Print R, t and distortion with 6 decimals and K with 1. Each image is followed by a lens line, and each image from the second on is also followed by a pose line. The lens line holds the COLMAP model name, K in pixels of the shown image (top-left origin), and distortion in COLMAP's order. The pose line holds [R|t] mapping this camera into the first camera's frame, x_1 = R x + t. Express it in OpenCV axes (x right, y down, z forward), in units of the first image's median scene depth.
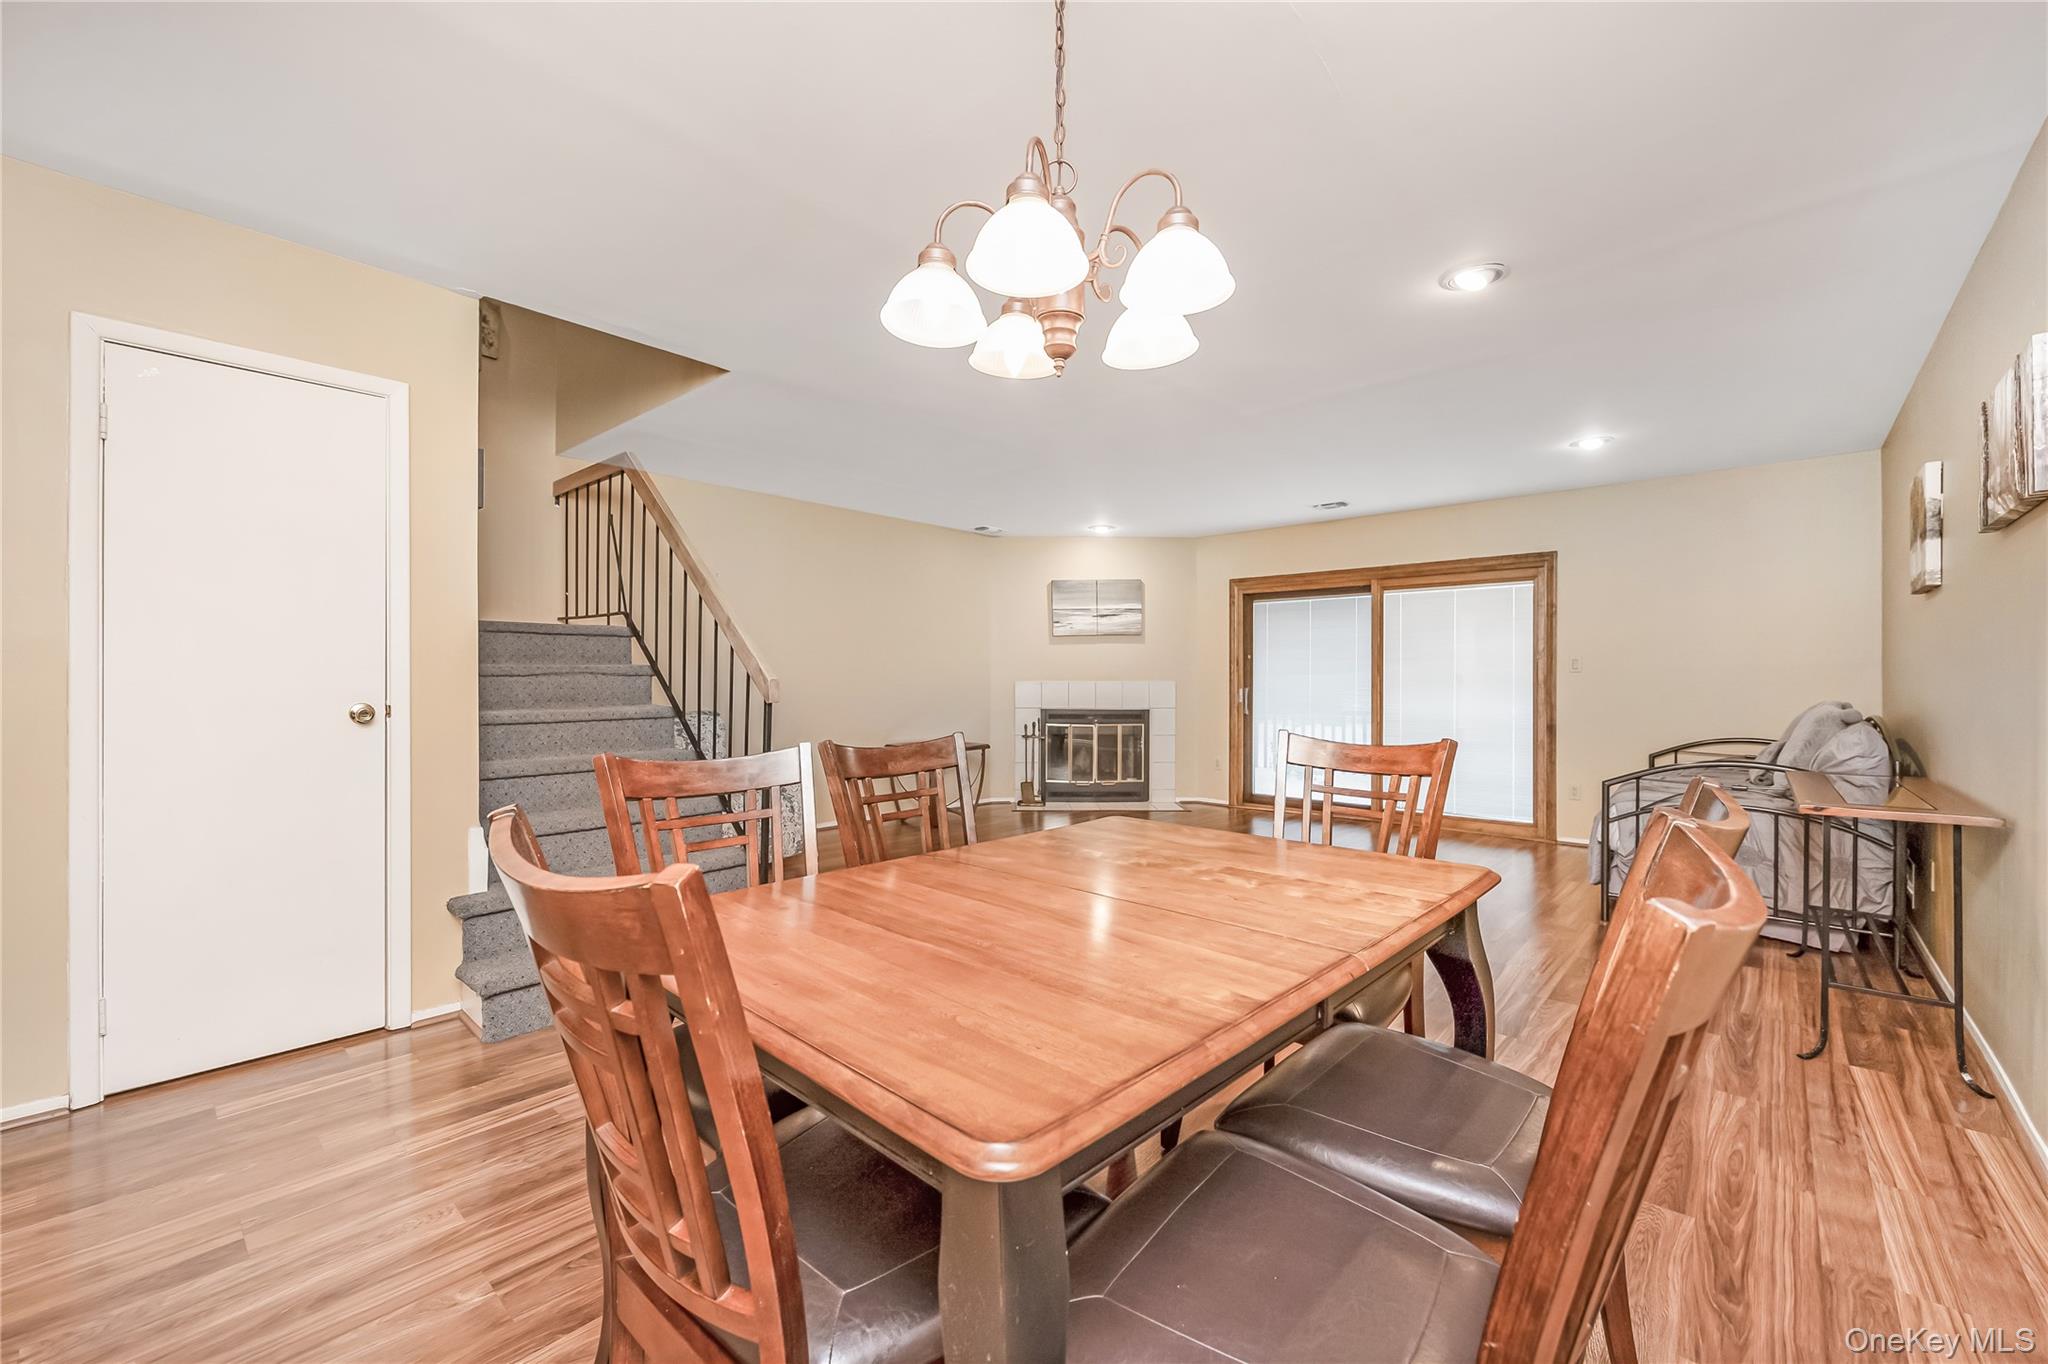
lens RADIAL K [[837.6, 0, 1025.6], [0, 837.6, 685.6], [0, 0, 1]] dist [-0.001636, 0.000061]
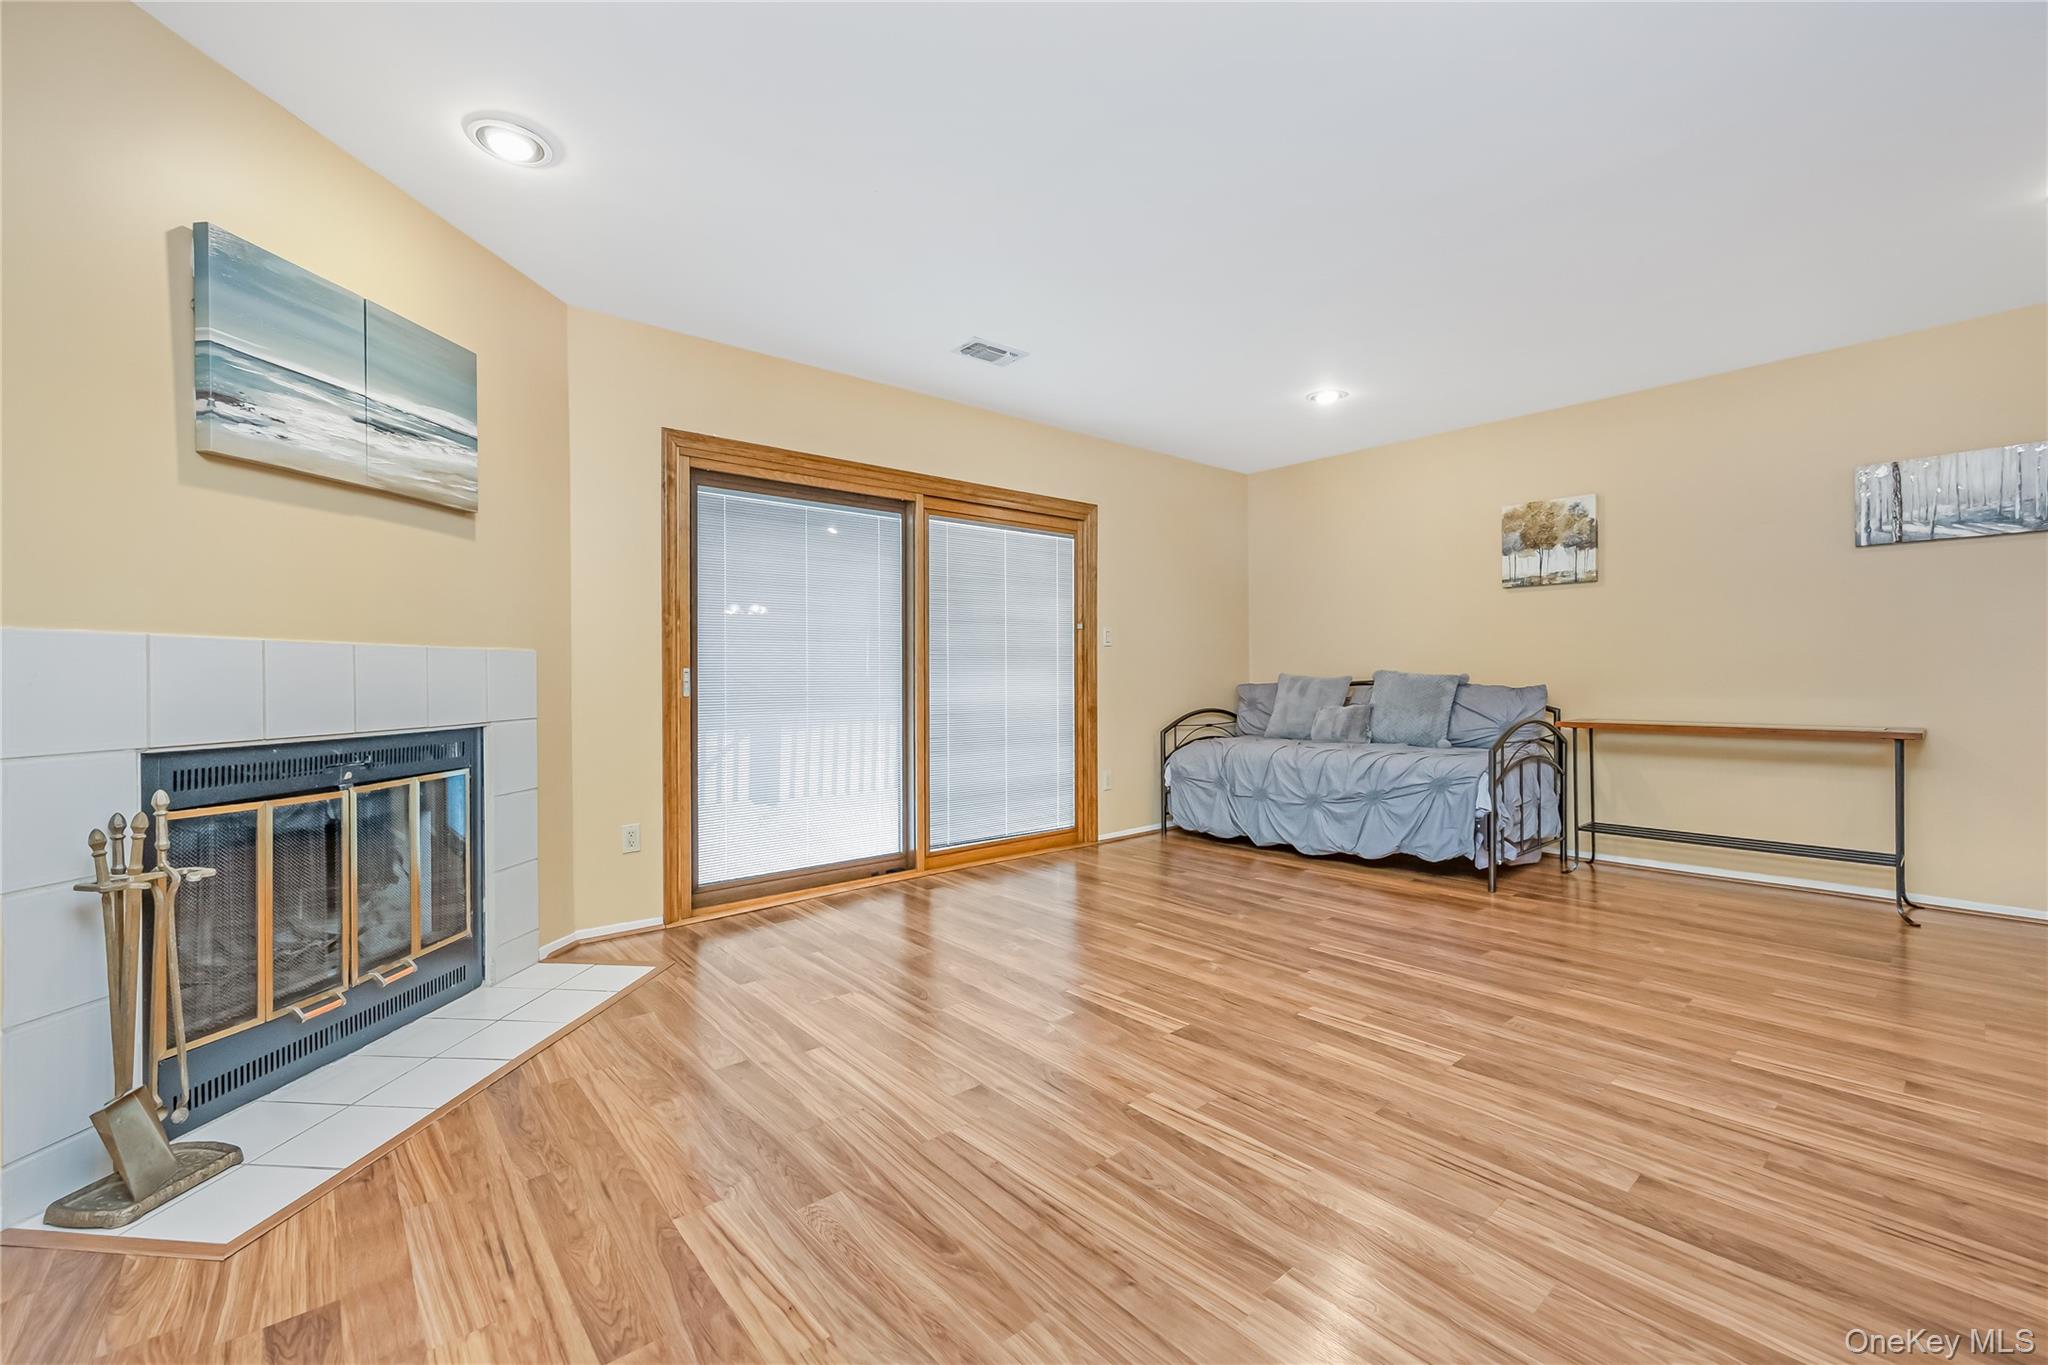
lens RADIAL K [[837.6, 0, 1036.3], [0, 837.6, 679.9], [0, 0, 1]] dist [-0.001636, 0.000061]
pose [[0.127652, -0.008339, 0.991784, -0.201649], [0.014903, 0.999868, 0.006488, 0.010896], [-0.991707, 0.013952, 0.127759, 0.824314]]
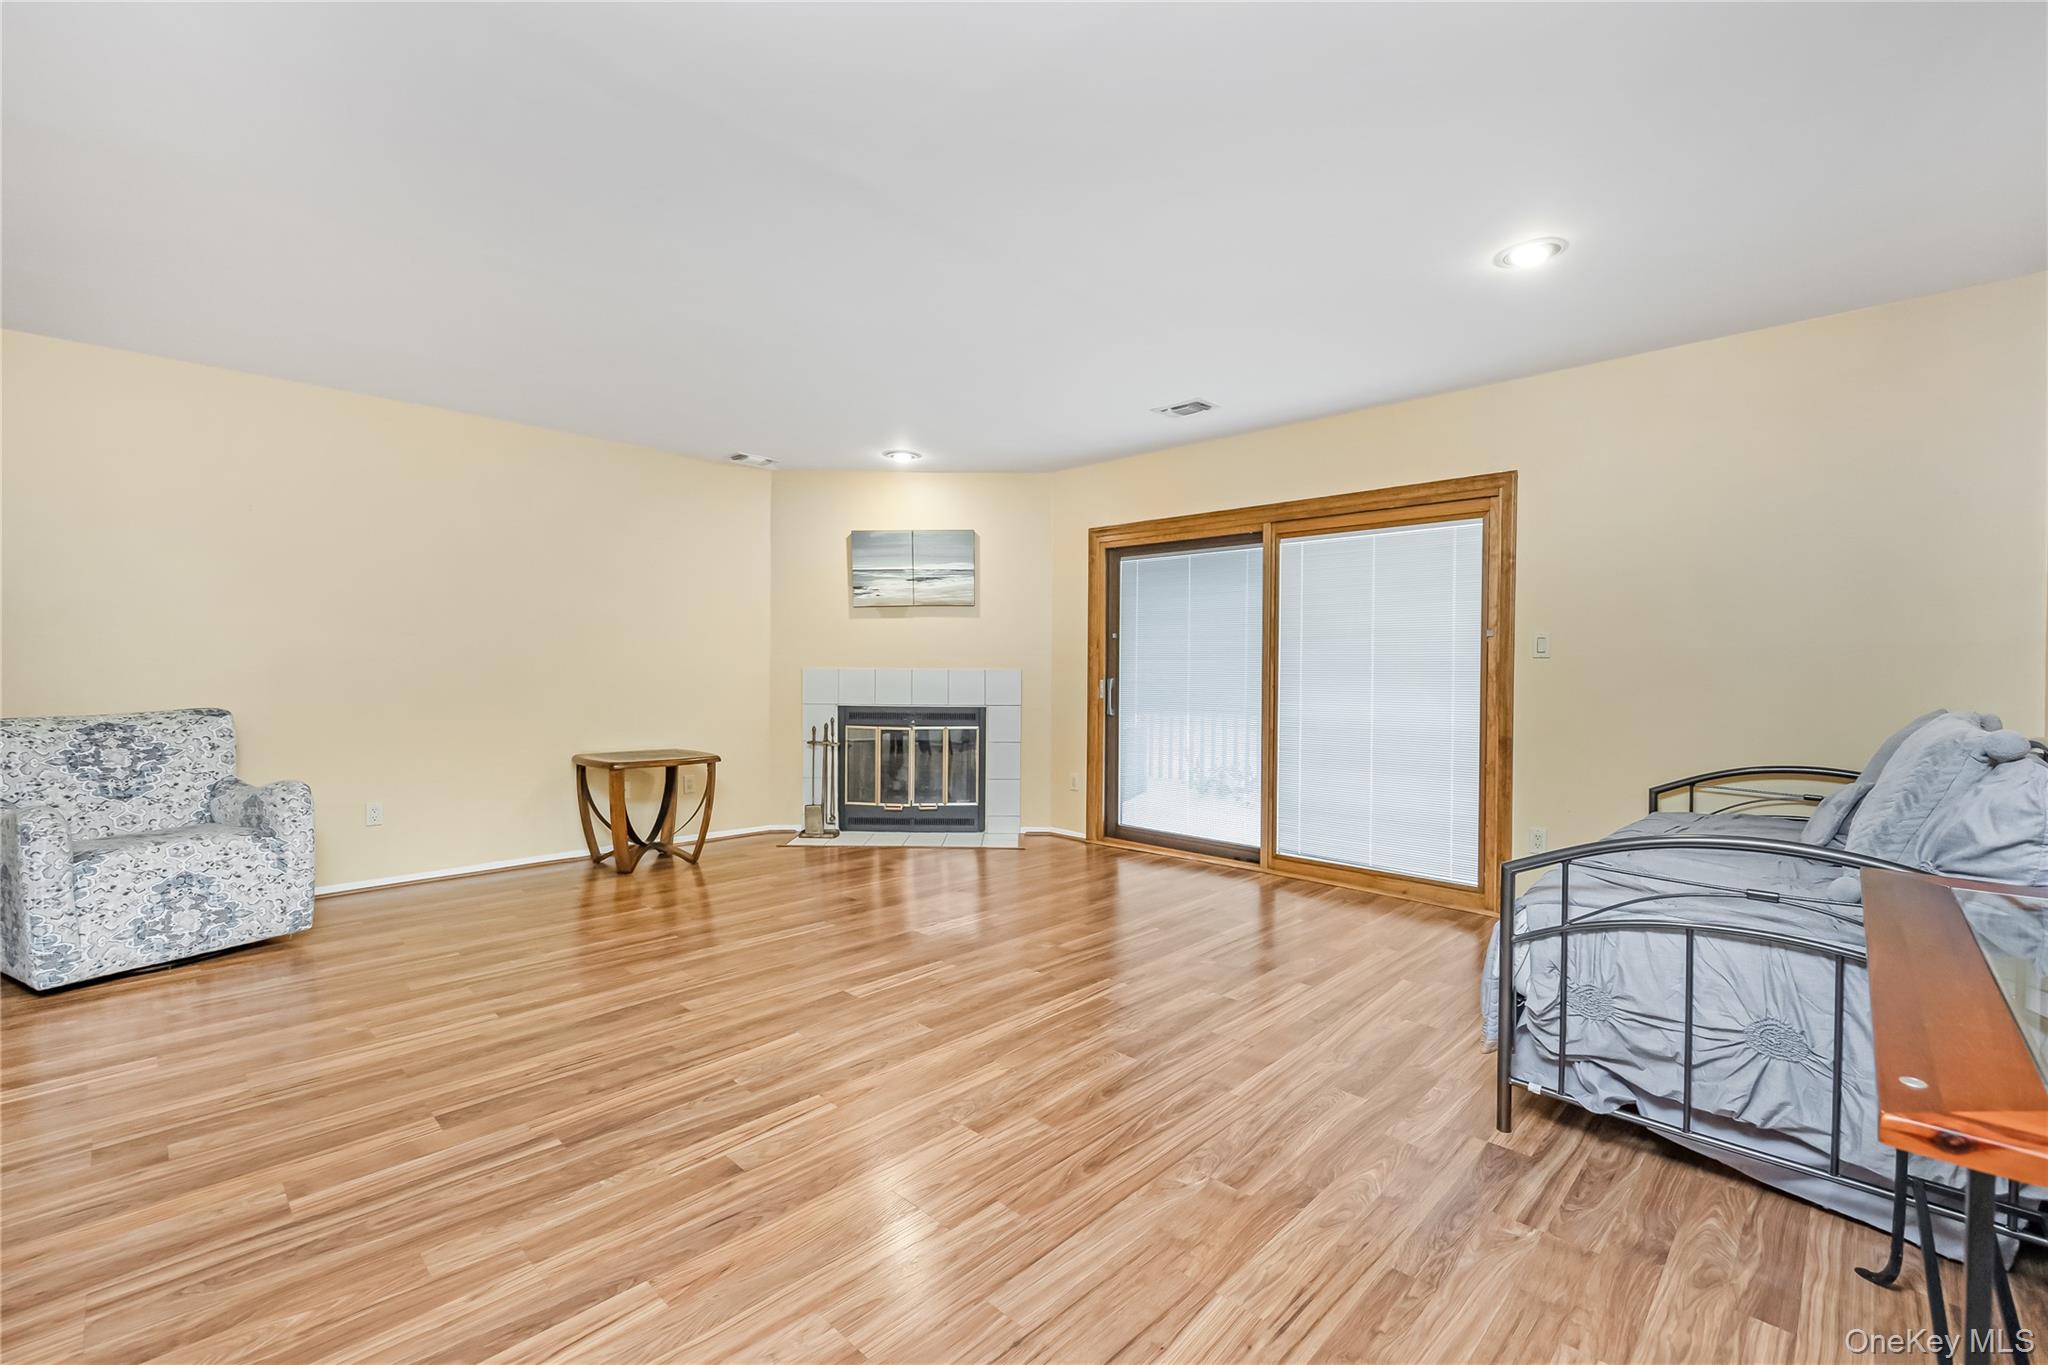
lens RADIAL K [[878.3, 0, 1032.2], [0, 878.3, 686.4], [0, 0, 1]] dist [0.001048, -0.000562]
pose [[0.999400, 0.006235, -0.034074, 0.245558], [-0.005735, 0.999875, 0.014751, -0.001699], [0.034162, -0.014547, 0.999310, 0.263415]]
